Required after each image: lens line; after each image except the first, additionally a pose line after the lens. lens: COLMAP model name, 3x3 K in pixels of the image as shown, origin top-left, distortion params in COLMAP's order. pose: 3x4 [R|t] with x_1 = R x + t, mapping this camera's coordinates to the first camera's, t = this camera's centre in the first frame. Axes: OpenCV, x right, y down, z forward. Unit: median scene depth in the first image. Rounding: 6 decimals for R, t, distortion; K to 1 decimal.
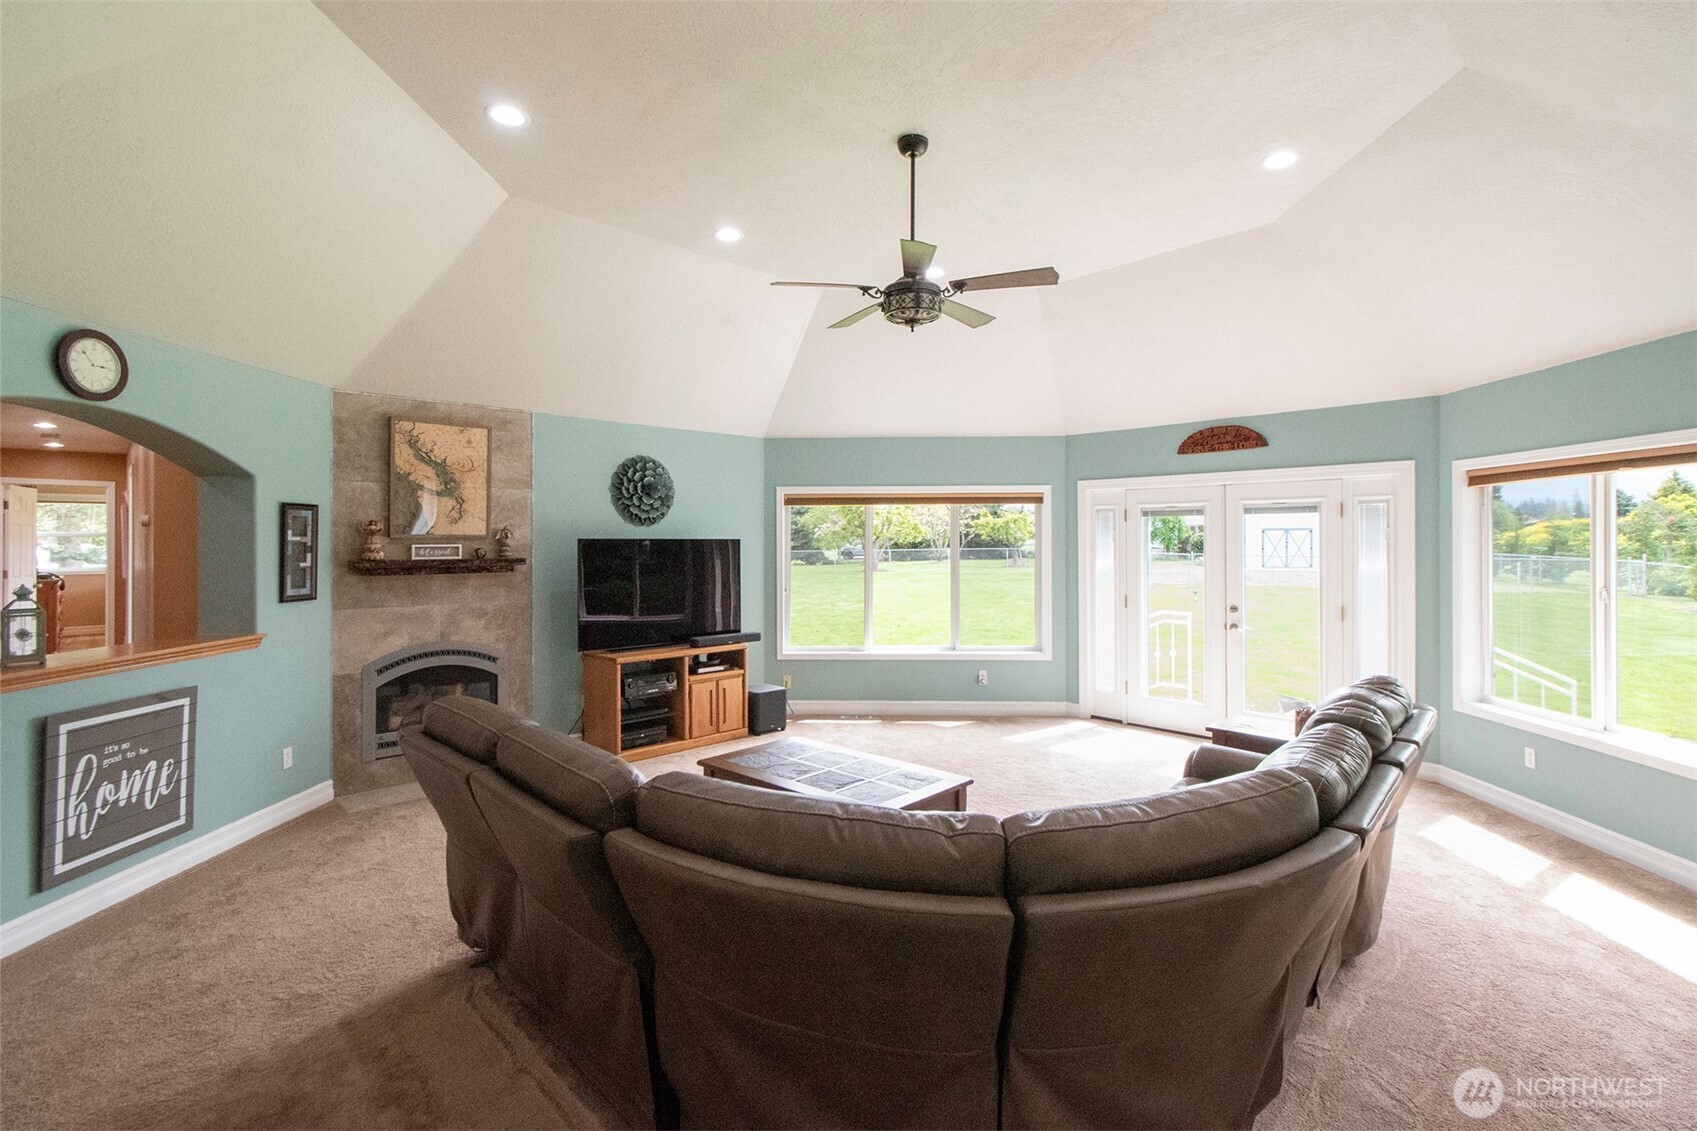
lens RADIAL K [[765.7, 0, 830.9], [0, 765.7, 566.4], [0, 0, 1]] dist [0.003238, -0.002775]
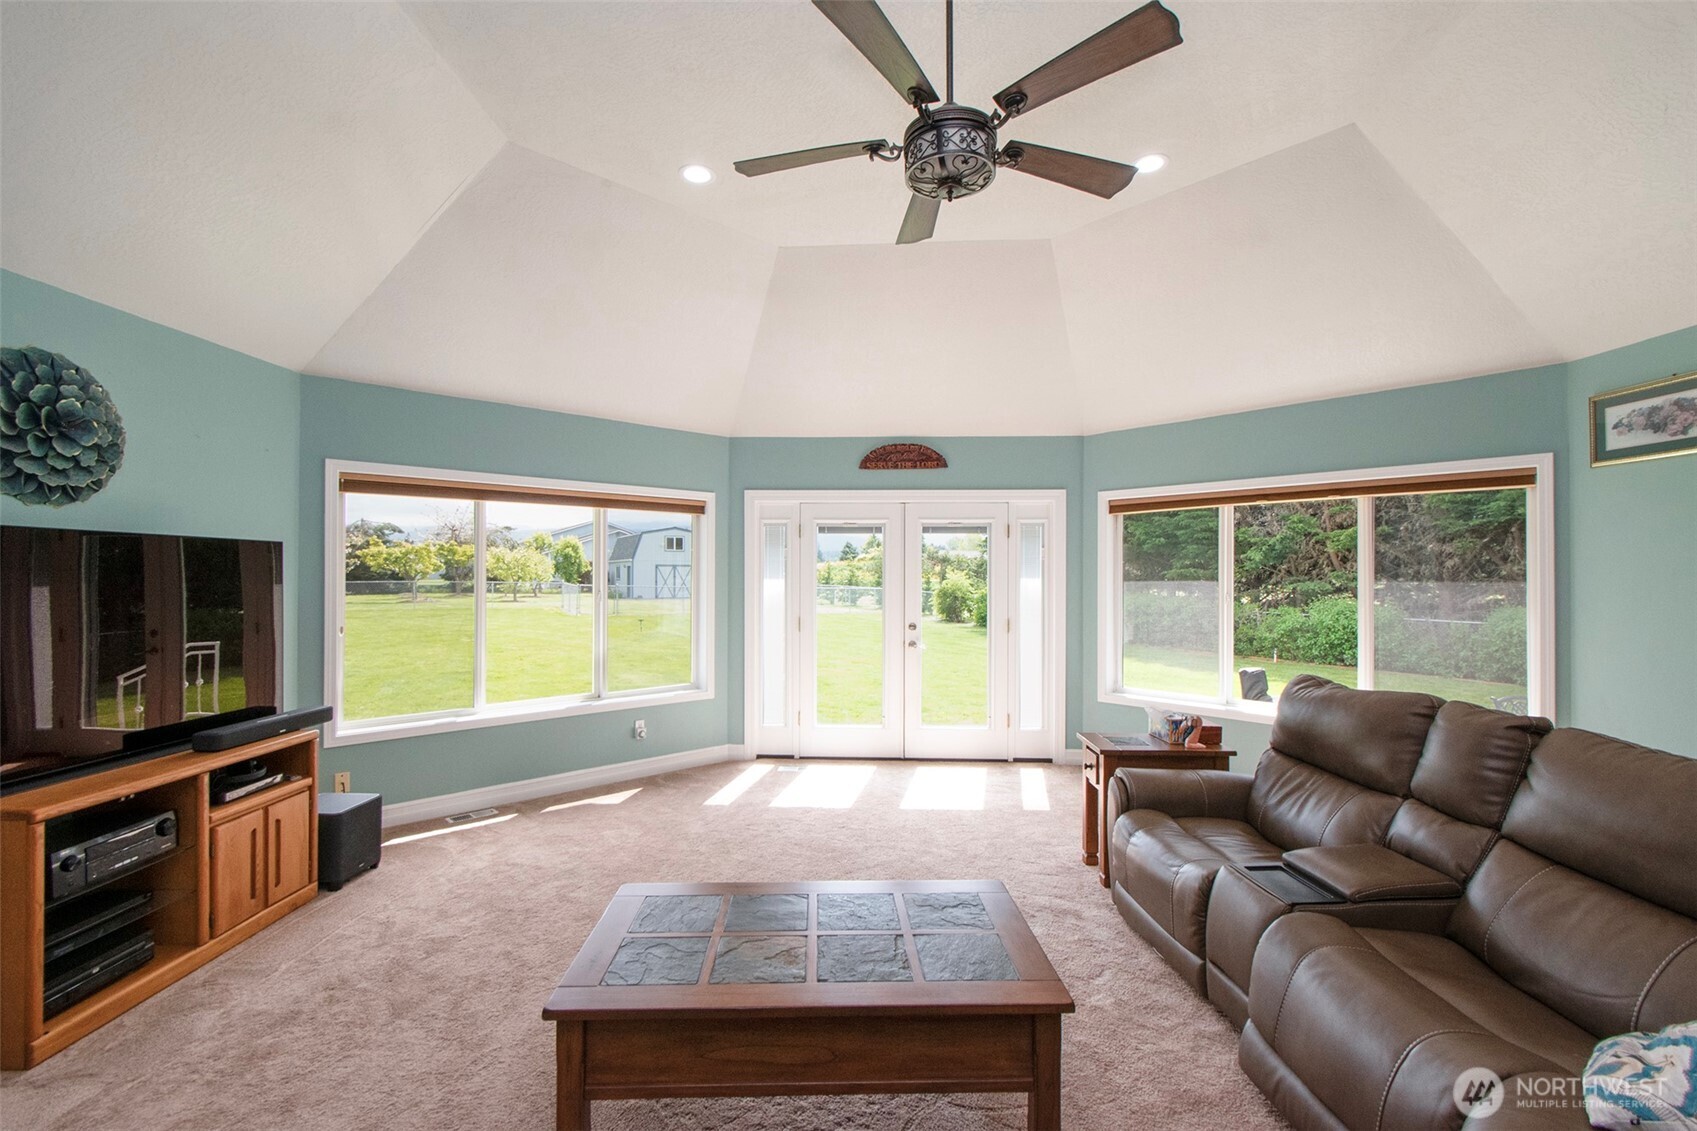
lens RADIAL K [[741.2, 0, 848.5], [0, 741.2, 565.5], [0, 0, 1]] dist [0.001008, -0.000269]
pose [[0.698807, 0.012909, 0.715194, -0.262063], [0.021574, 0.999002, -0.039111, 0.012979], [-0.714985, 0.042760, 0.697831, 0.434547]]
